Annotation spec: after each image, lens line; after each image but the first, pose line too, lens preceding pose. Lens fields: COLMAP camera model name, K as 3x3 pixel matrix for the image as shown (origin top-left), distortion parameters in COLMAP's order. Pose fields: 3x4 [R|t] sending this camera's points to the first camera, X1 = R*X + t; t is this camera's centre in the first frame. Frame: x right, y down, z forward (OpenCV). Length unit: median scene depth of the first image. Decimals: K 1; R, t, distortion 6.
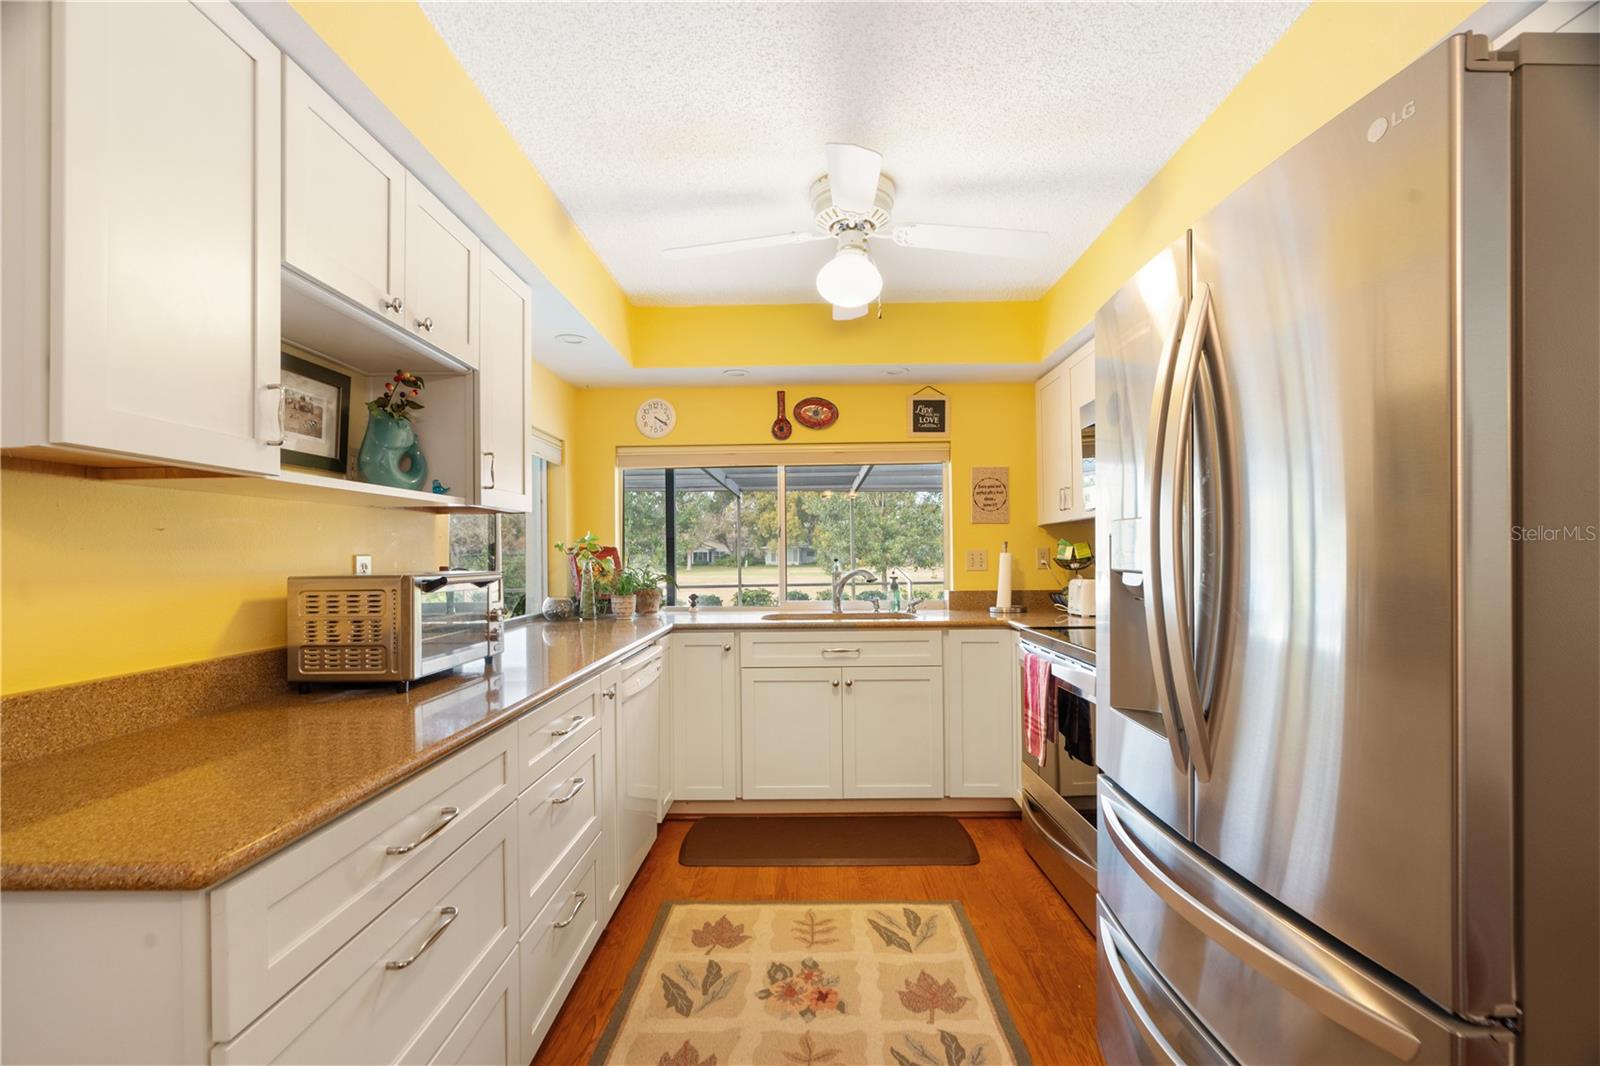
lens RADIAL K [[722.5, 0, 791.4], [0, 722.5, 547.1], [0, 0, 1]] dist [-0.008895, 0.000341]
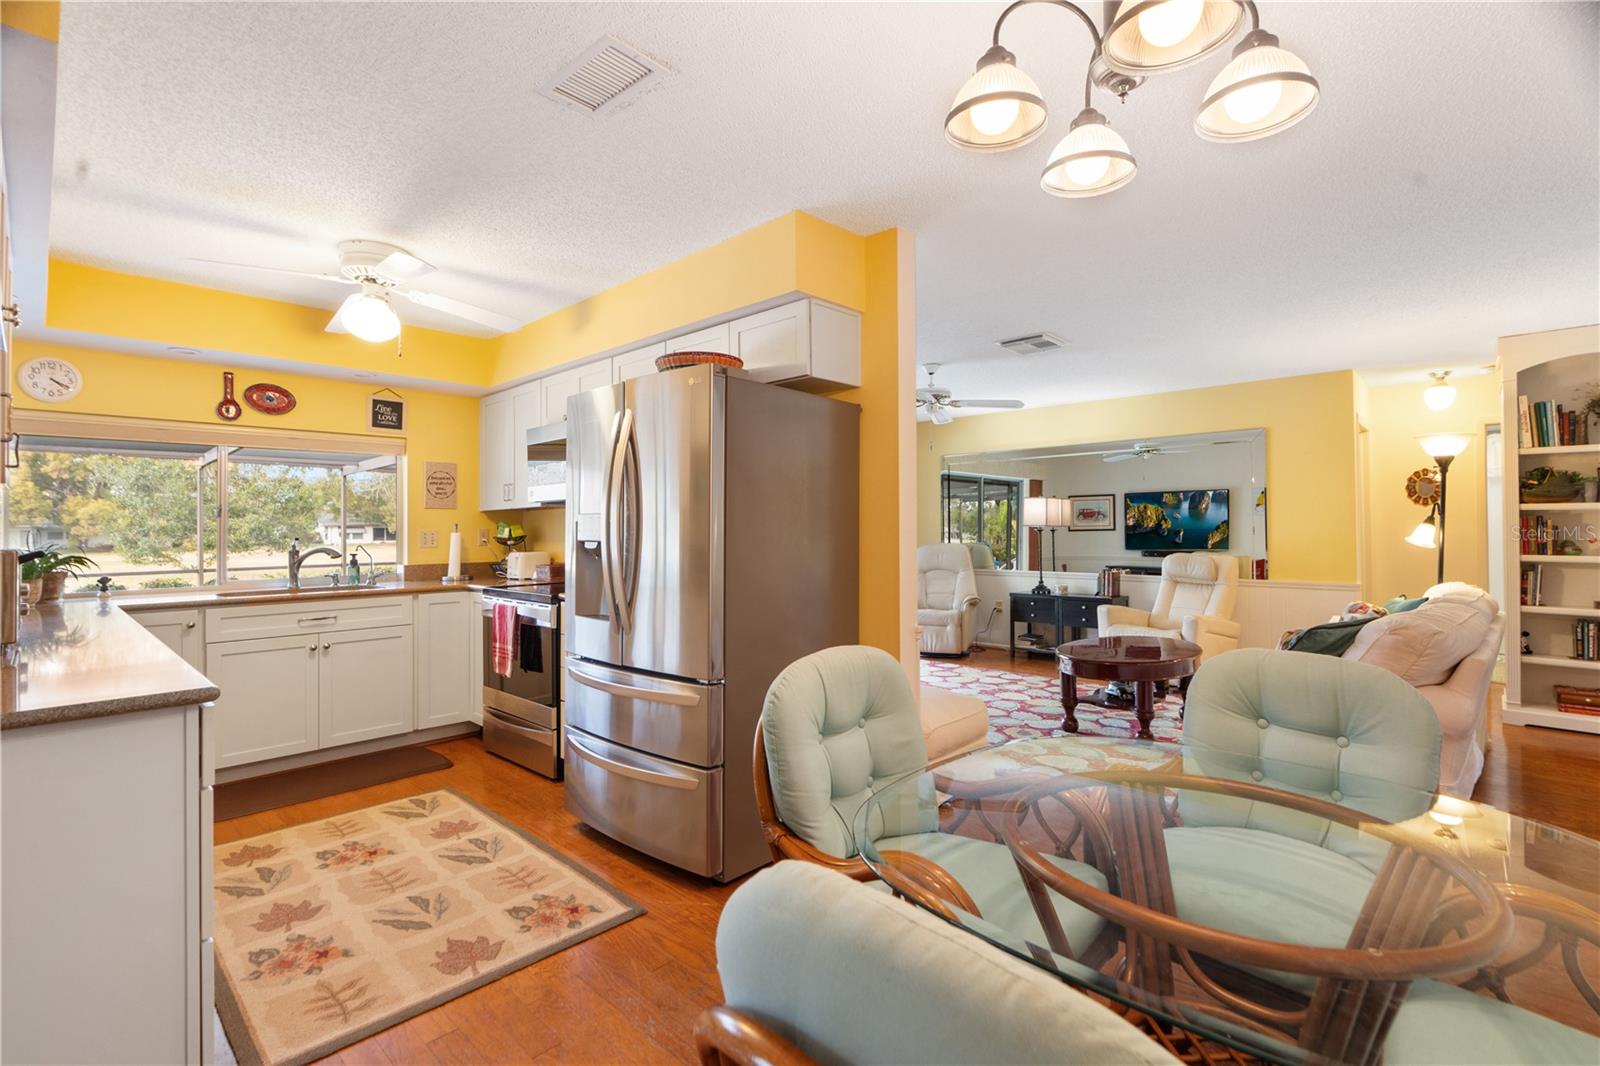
lens RADIAL K [[739.6, 0, 788.9], [0, 739.6, 516.2], [0, 0, 1]] dist [-0.004260, 0.000025]
pose [[0.687208, 0.017880, 0.726241, -0.269638], [-0.005575, 0.999797, -0.019339, 0.001011], [-0.726439, 0.009241, 0.687168, -0.336095]]
